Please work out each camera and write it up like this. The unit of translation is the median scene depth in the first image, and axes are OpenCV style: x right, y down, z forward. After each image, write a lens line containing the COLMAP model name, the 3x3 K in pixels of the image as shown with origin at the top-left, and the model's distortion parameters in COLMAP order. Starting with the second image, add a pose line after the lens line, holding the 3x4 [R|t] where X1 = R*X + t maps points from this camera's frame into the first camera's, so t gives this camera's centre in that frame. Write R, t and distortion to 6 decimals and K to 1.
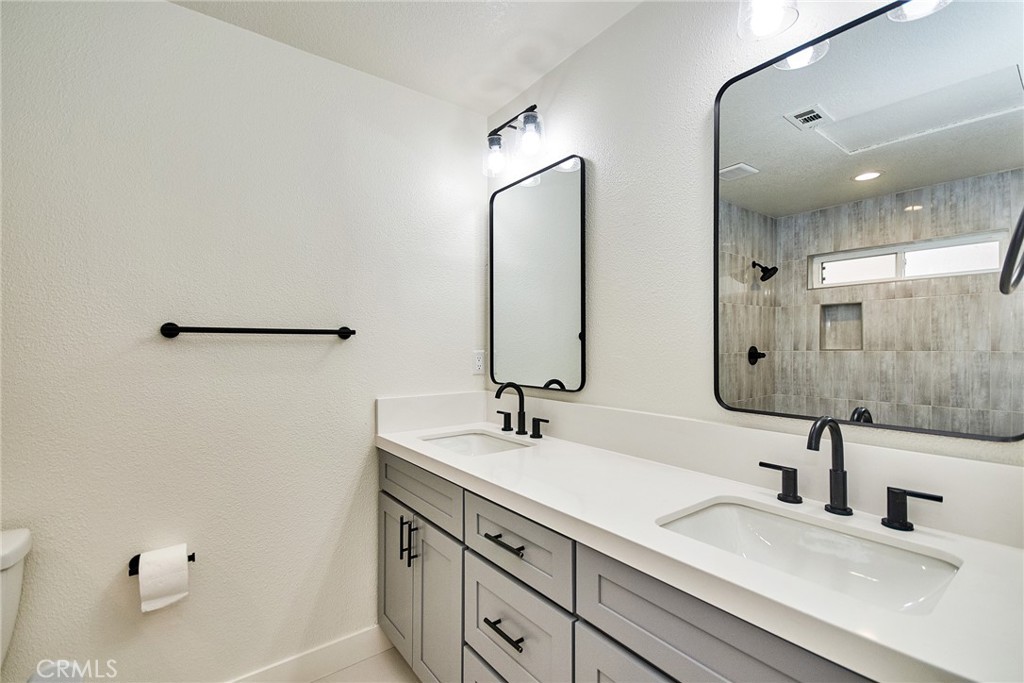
lens RADIAL K [[452.9, 0, 506.8], [0, 452.9, 342.1], [0, 0, 1]] dist [0.011653, -0.007431]
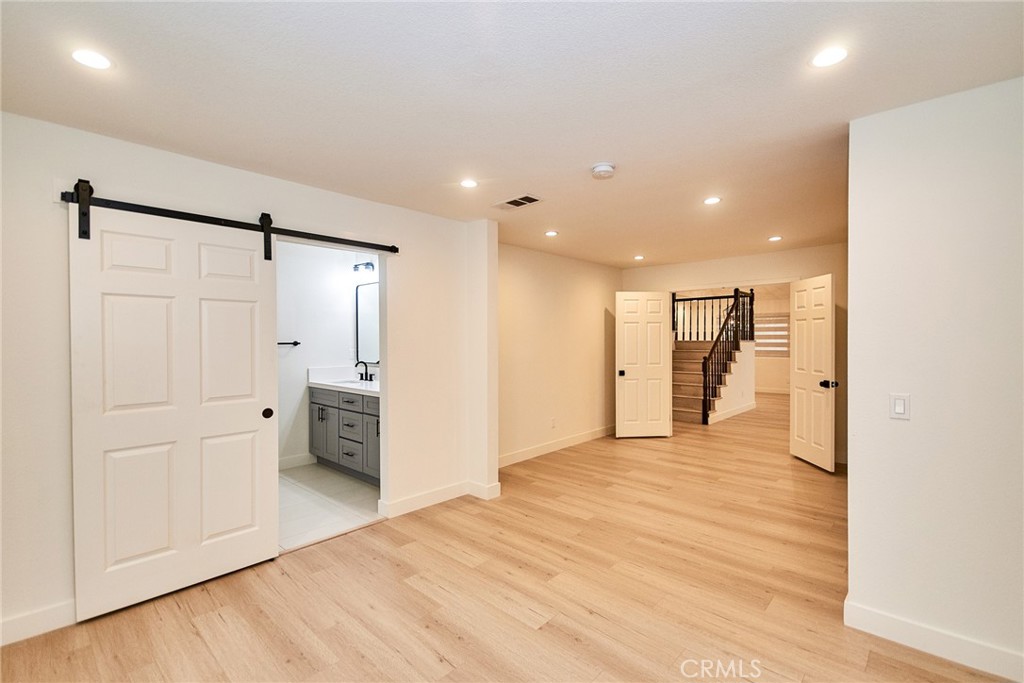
lens RADIAL K [[452.9, 0, 516.7], [0, 452.9, 339.5], [0, 0, 1]] dist [0.011653, -0.007431]
pose [[0.982172, -0.004068, 0.187940, 0.408752], [0.002155, 0.999944, 0.010383, -0.066633], [-0.187972, -0.009793, 0.982126, -1.825319]]
